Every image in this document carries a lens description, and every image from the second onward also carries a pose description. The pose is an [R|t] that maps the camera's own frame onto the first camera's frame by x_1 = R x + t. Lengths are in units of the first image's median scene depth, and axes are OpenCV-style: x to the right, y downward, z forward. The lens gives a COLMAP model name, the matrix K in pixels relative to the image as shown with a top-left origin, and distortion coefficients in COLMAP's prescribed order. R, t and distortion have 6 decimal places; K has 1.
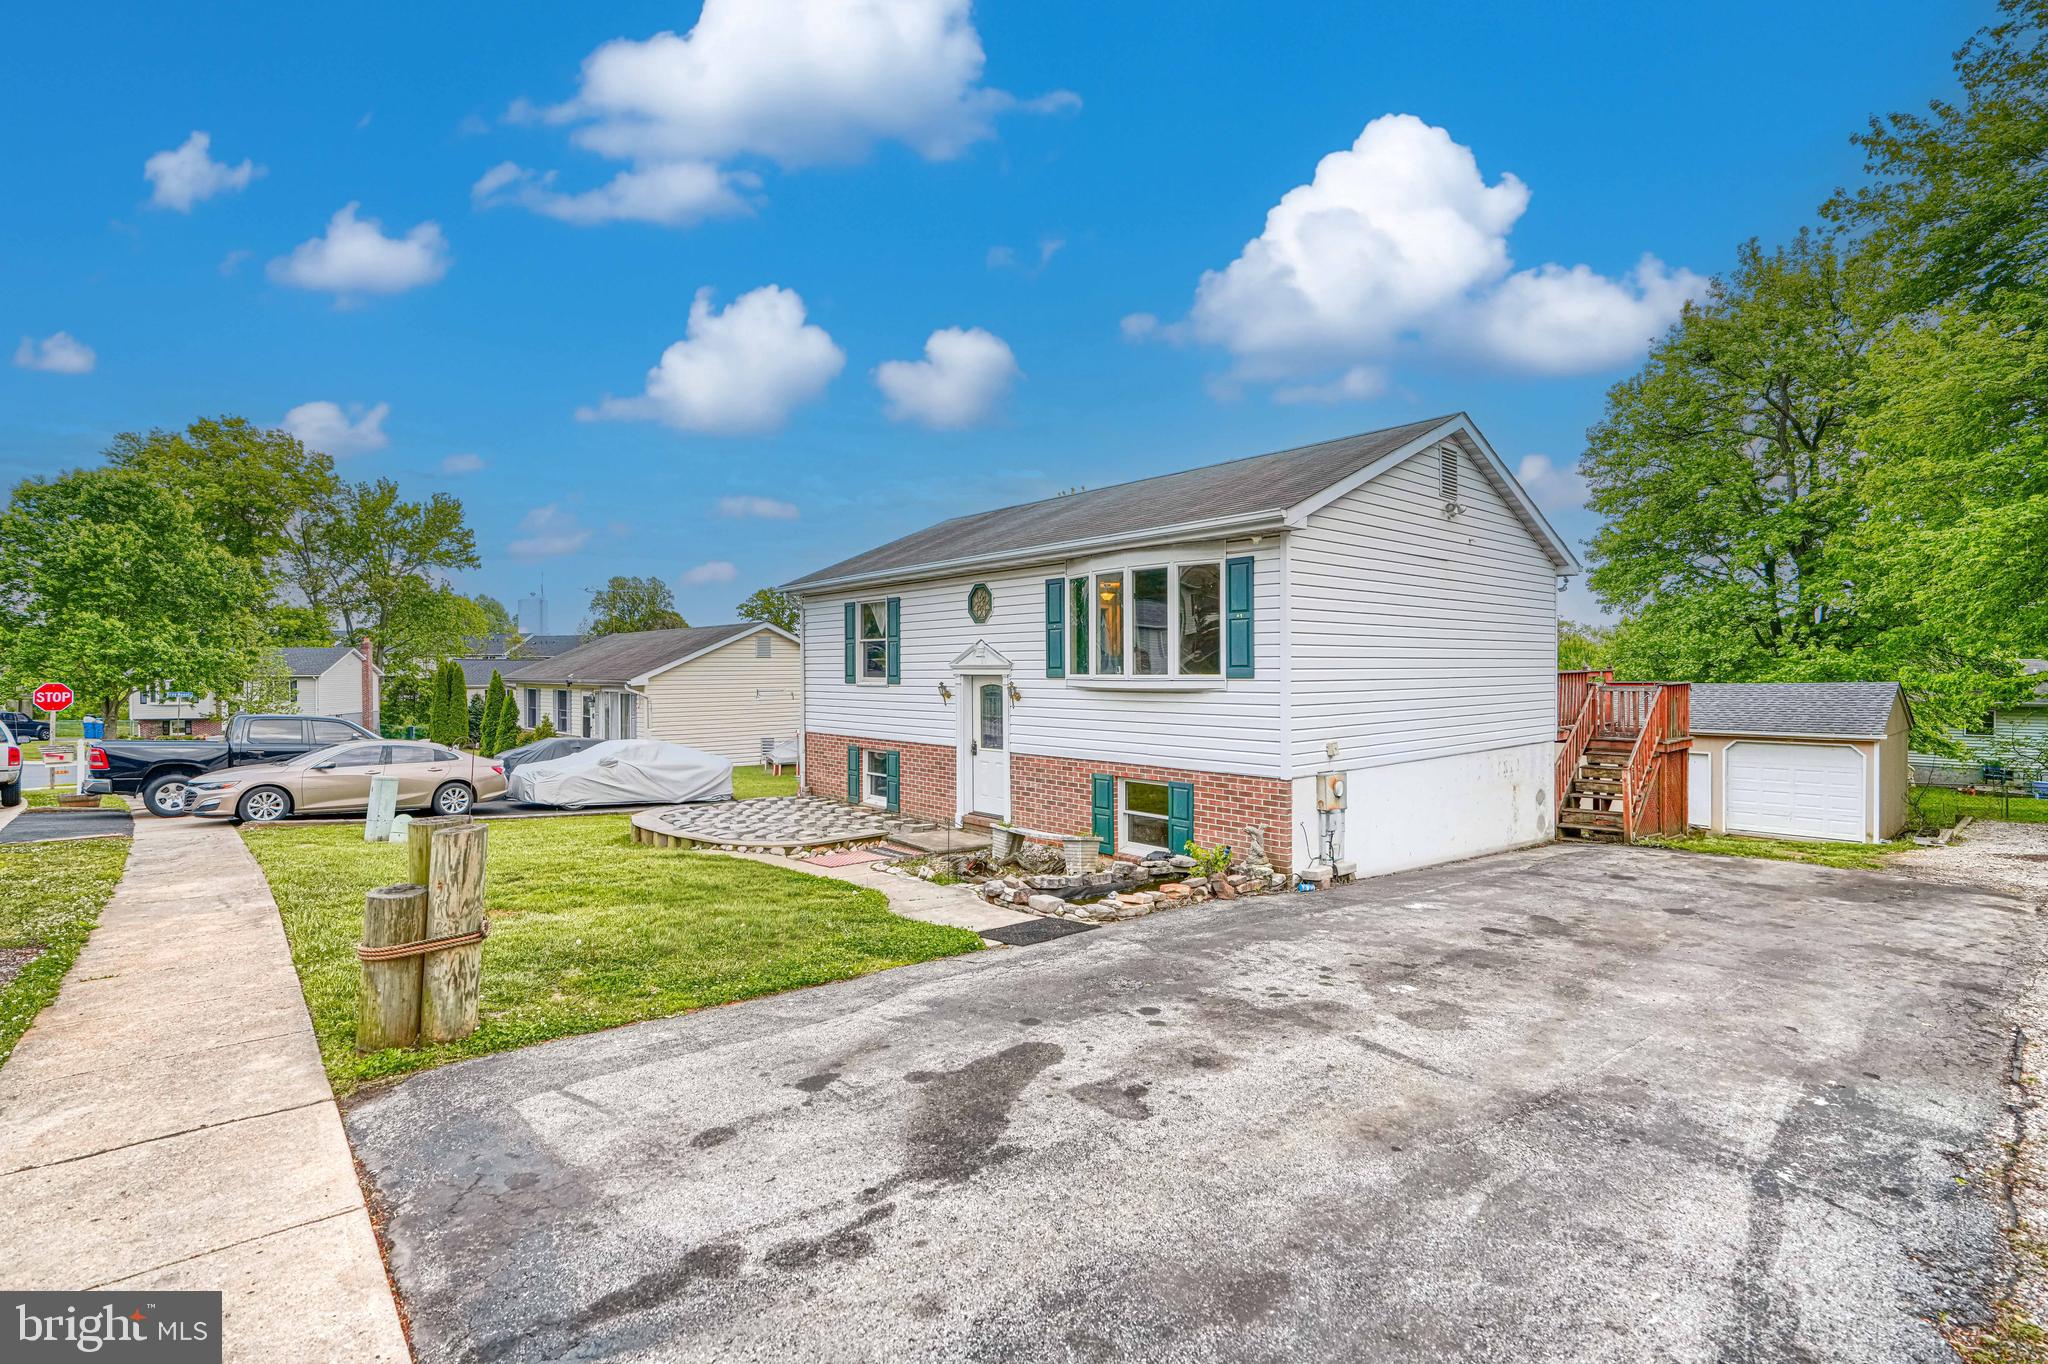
lens RADIAL K [[946.8, 0, 1031.1], [0, 946.8, 682.5], [0, 0, 1]] dist [-0.000892, -0.000010]
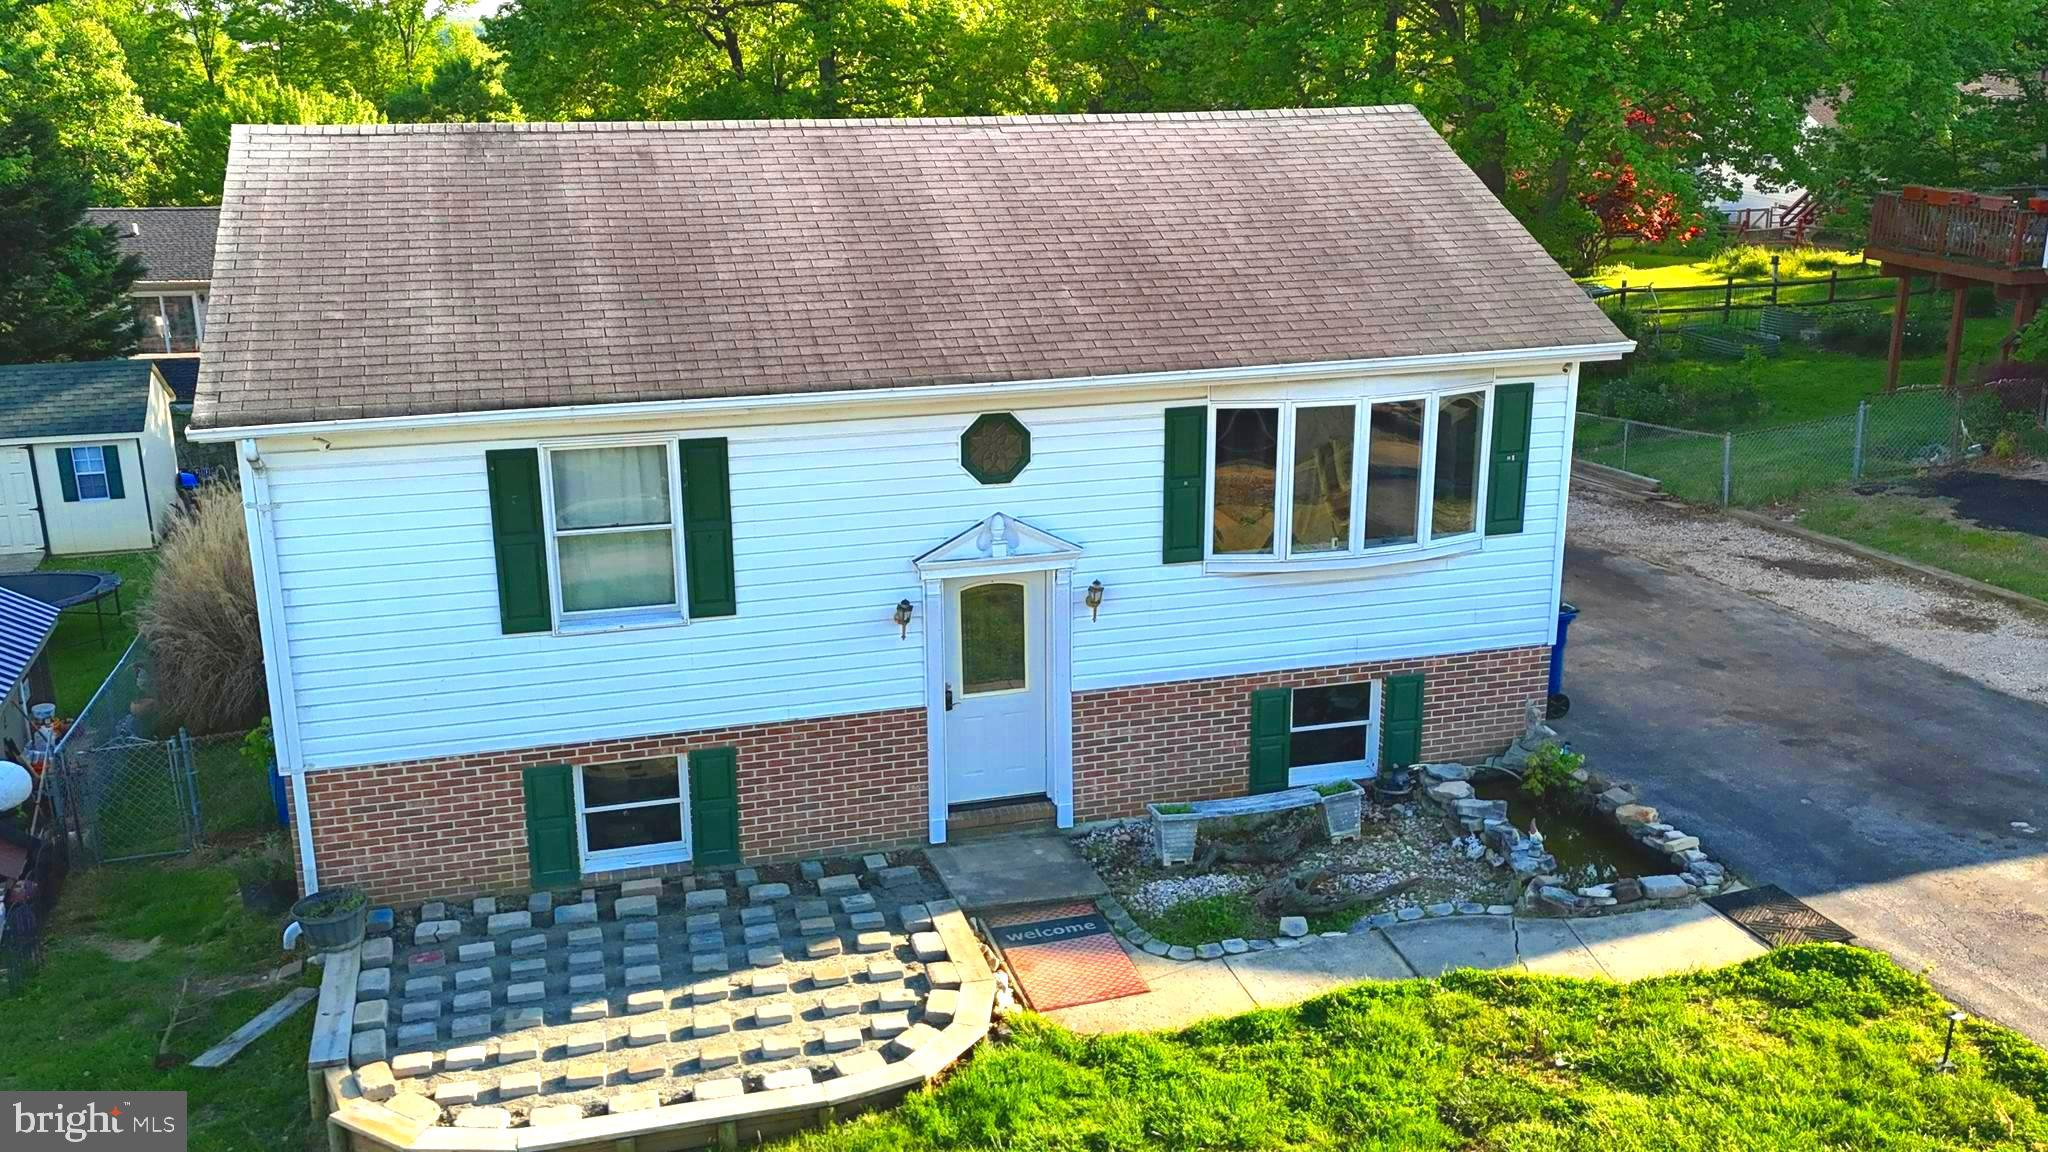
lens RADIAL K [[1922.9, 0, 1027.1], [0, 1922.9, 567.7], [0, 0, 1]] dist [0.074513, 0.000000]
pose [[0.413859, -0.256471, 0.873466, -1.113368], [0.006471, 0.960298, 0.278901, -0.351863], [-0.910318, -0.109773, 0.399087, 0.580828]]
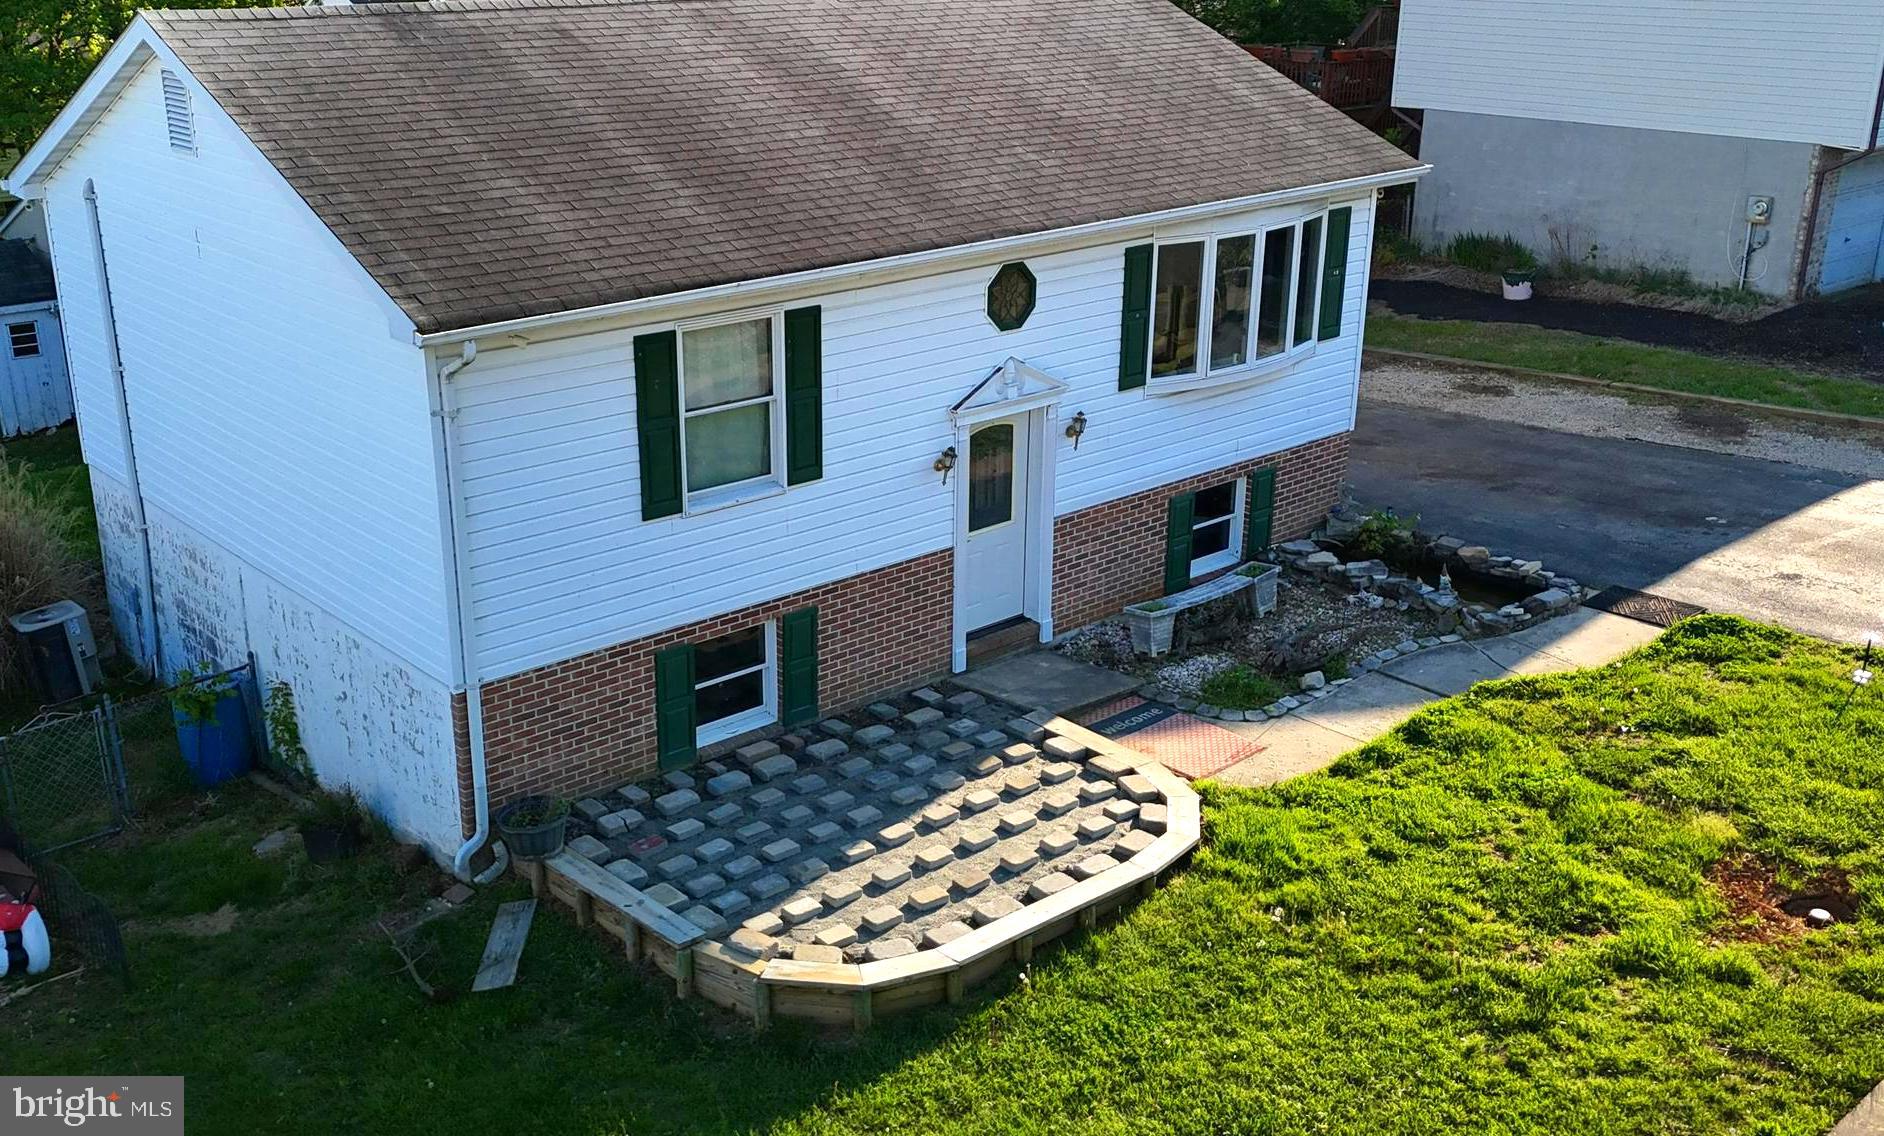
lens RADIAL K [[1902.2, 0, 934.8], [0, 1902.2, 579.0], [0, 0, 1]] dist [0.100163, 0.000000]
pose [[-0.010180, -0.342469, 0.939474, -1.327582], [0.006991, 0.939475, 0.342545, -0.351472], [-0.999924, 0.010055, -0.007170, 1.144985]]
